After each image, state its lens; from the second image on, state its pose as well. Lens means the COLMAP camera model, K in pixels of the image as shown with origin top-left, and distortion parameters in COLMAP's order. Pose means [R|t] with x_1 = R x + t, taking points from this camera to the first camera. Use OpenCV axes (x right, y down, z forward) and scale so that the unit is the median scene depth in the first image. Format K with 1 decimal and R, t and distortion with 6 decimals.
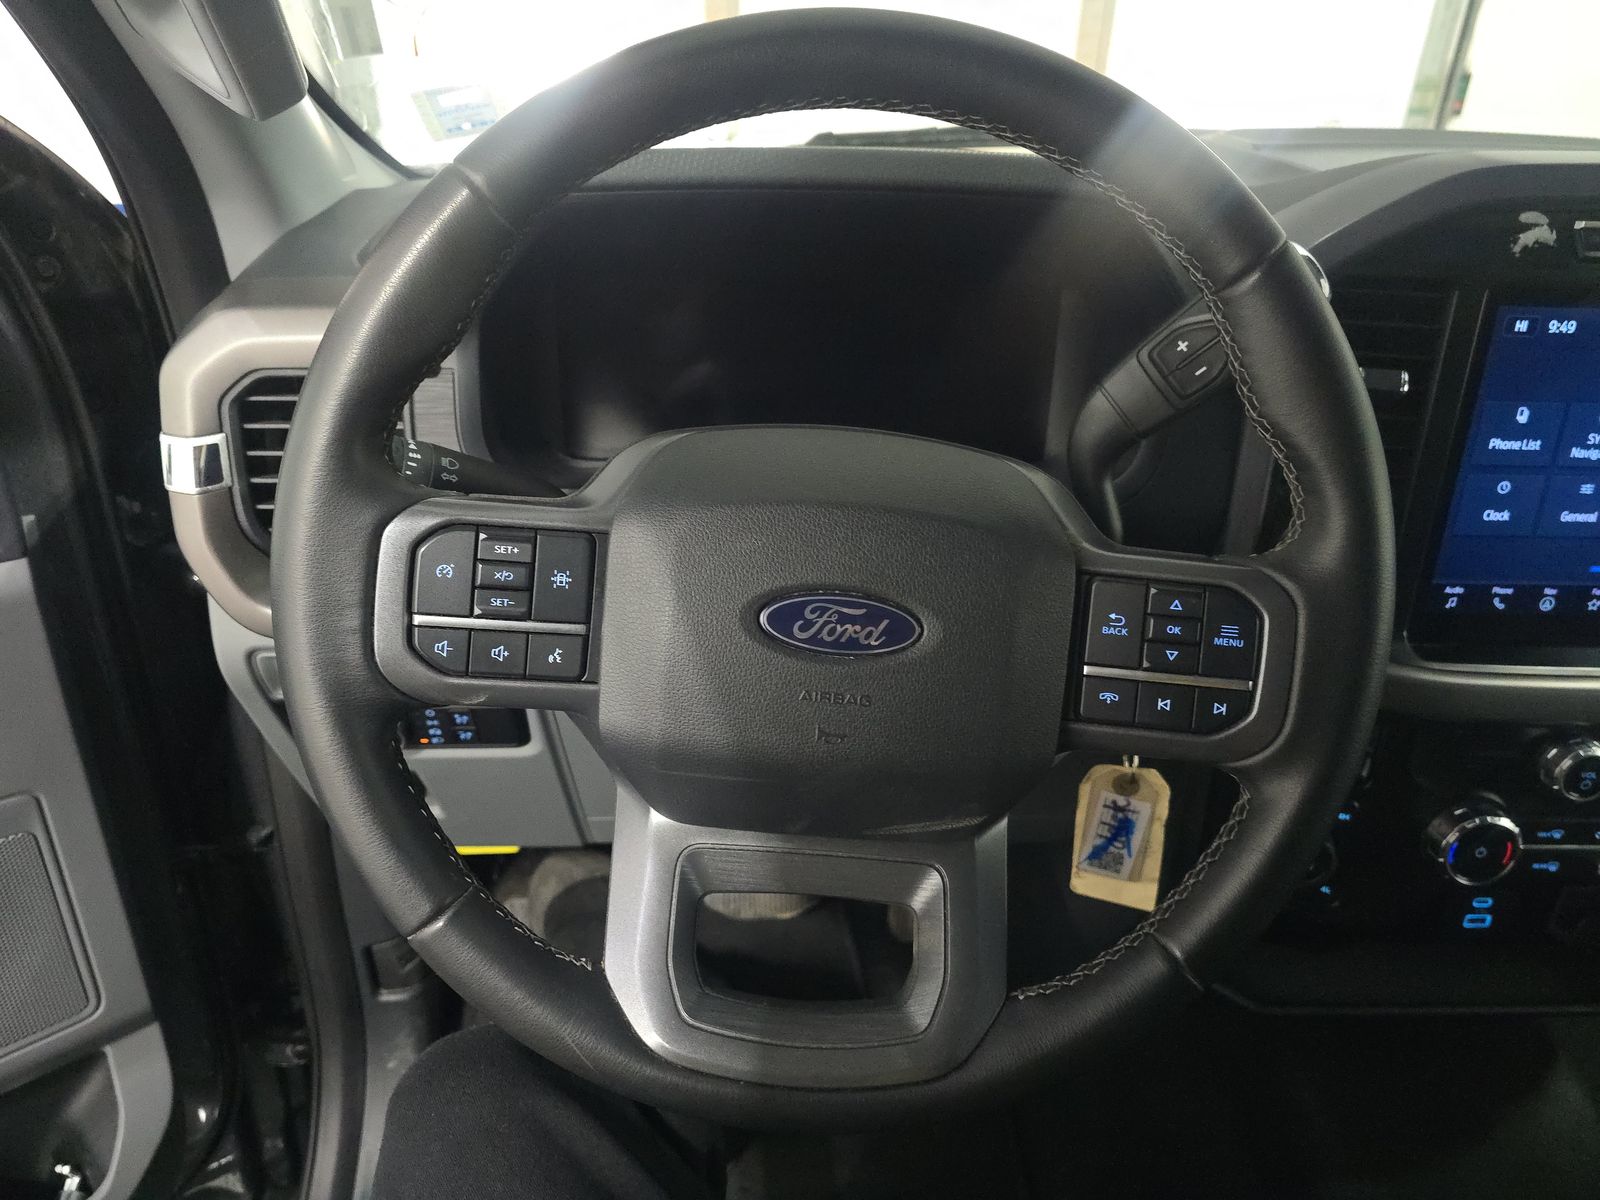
lens RADIAL K [[1071.5, 0, 796.2], [0, 1071.5, 601.0], [0, 0, 1]] dist [0.090239, -0.081173]
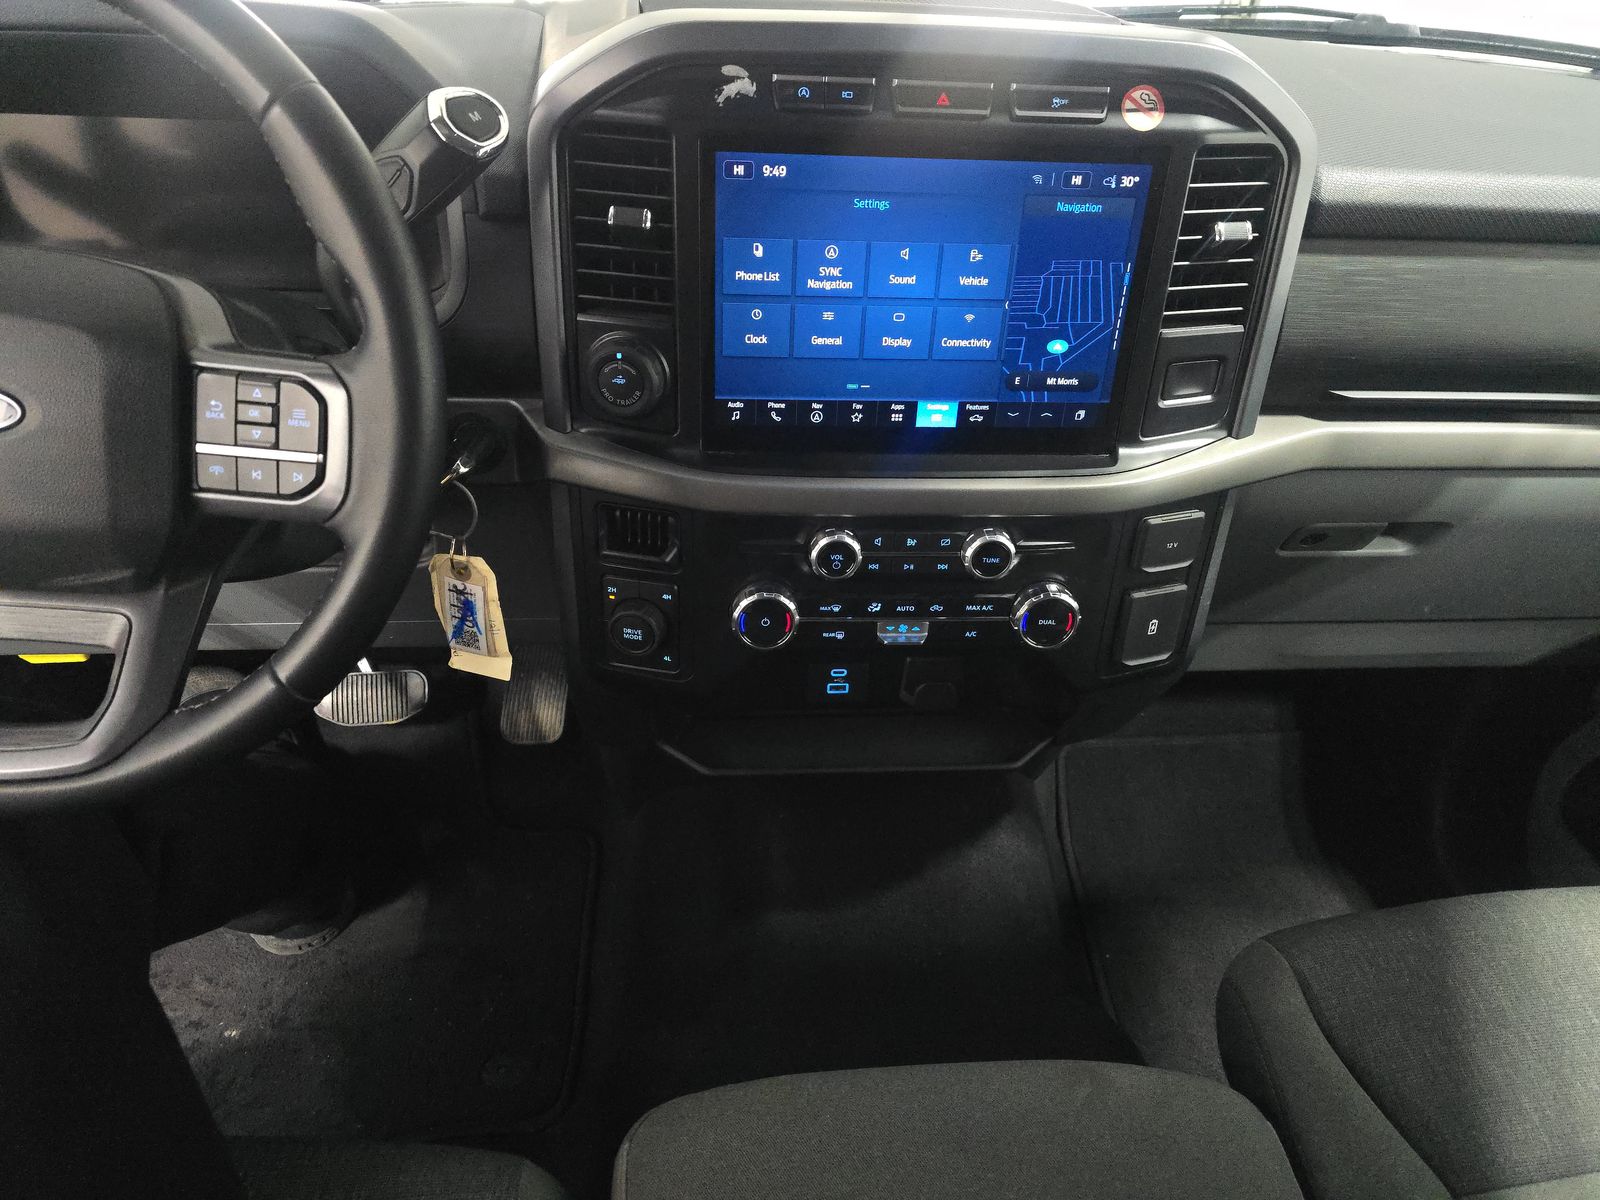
lens RADIAL K [[1071.5, 0, 796.2], [0, 1071.5, 601.0], [0, 0, 1]] dist [0.090239, -0.081173]
pose [[0.999194, -0.011114, 0.038569, 0.617446], [0.006527, 0.993100, 0.117089, 0.065538], [-0.039604, -0.116743, 0.992372, -0.191963]]
